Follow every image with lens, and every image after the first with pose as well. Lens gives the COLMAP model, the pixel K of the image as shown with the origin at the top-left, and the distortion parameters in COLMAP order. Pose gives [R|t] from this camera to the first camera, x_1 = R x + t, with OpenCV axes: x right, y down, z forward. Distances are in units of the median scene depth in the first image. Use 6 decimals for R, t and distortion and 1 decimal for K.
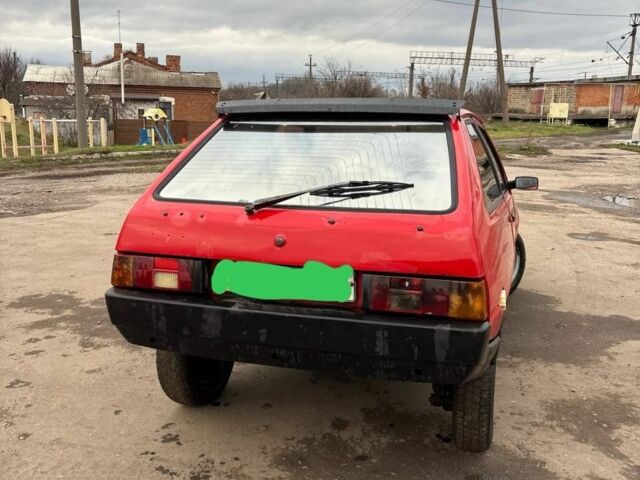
lens RADIAL K [[645.3, 0, 316.5], [0, 645.3, 237.8], [0, 0, 1]] dist [0.024128, 0.000000]
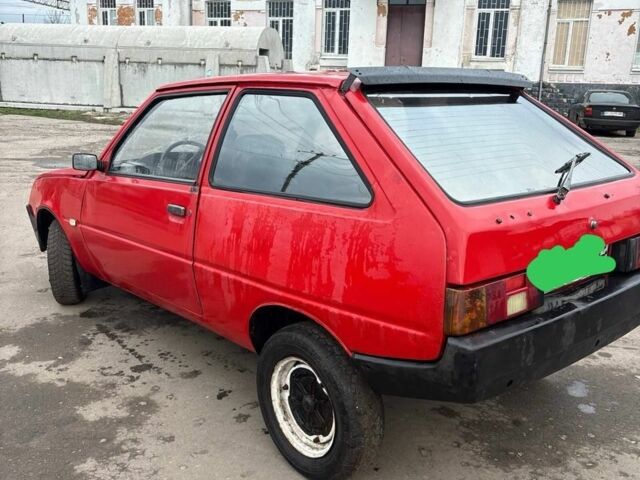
lens RADIAL K [[645.3, 0, 314.6], [0, 645.3, 236.3], [0, 0, 1]] dist [0.024128, 0.000000]
pose [[0.498084, -0.193907, 0.845170, -0.944739], [0.141545, 0.979785, 0.141375, -0.149597], [-0.855498, 0.049212, 0.515462, 0.757239]]
